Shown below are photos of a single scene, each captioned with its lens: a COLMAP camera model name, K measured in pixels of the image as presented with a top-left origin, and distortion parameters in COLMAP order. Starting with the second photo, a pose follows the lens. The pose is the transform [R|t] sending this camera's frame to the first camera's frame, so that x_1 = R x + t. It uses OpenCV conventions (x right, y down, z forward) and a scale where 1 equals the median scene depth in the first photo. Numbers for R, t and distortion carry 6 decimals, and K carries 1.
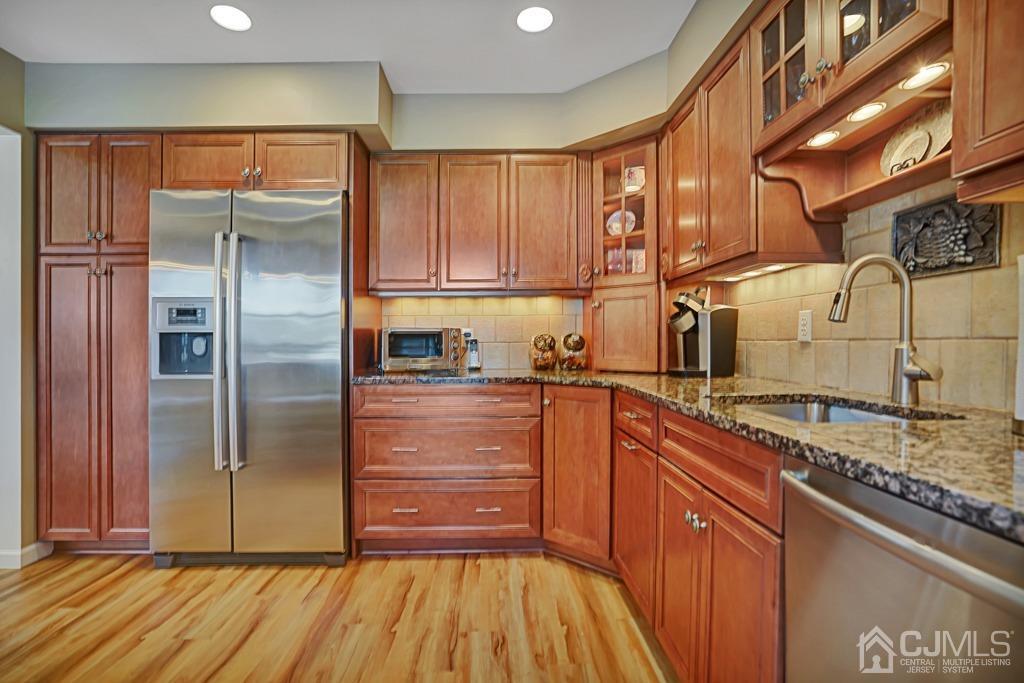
lens RADIAL K [[495.3, 0, 504.5], [0, 495.3, 339.6], [0, 0, 1]] dist [-0.043520, 0.017424]
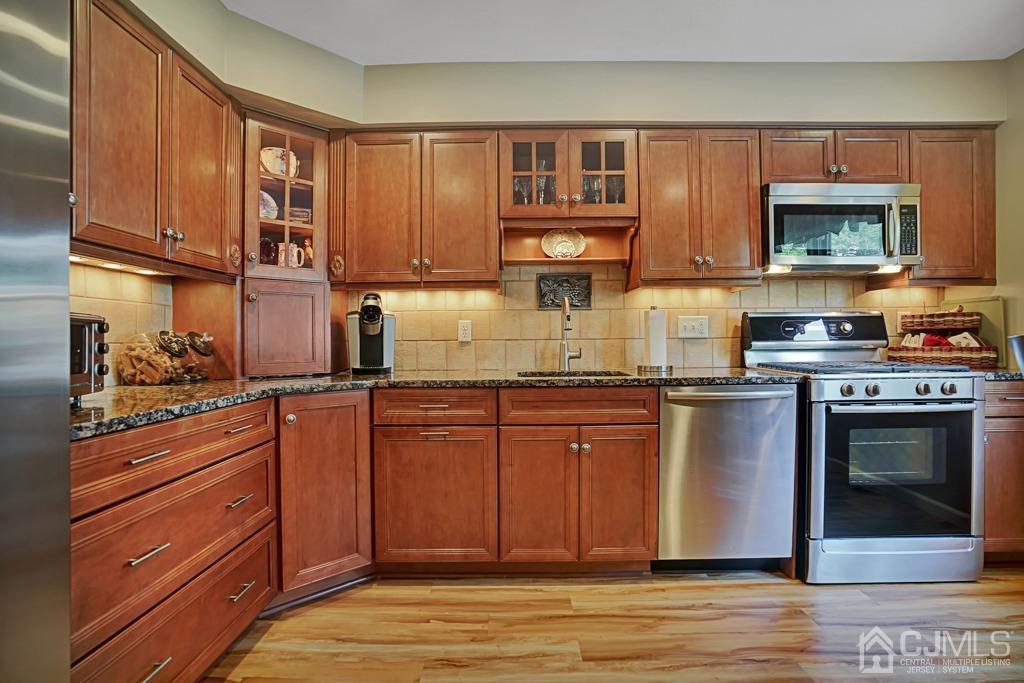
lens RADIAL K [[495.3, 0, 511.1], [0, 495.3, 339.8], [0, 0, 1]] dist [-0.043520, 0.017424]
pose [[0.040888, 0.008337, 0.999129, -0.772665], [0.006137, 0.999944, -0.008595, 0.011314], [-0.999145, 0.006483, 0.040834, 0.687203]]
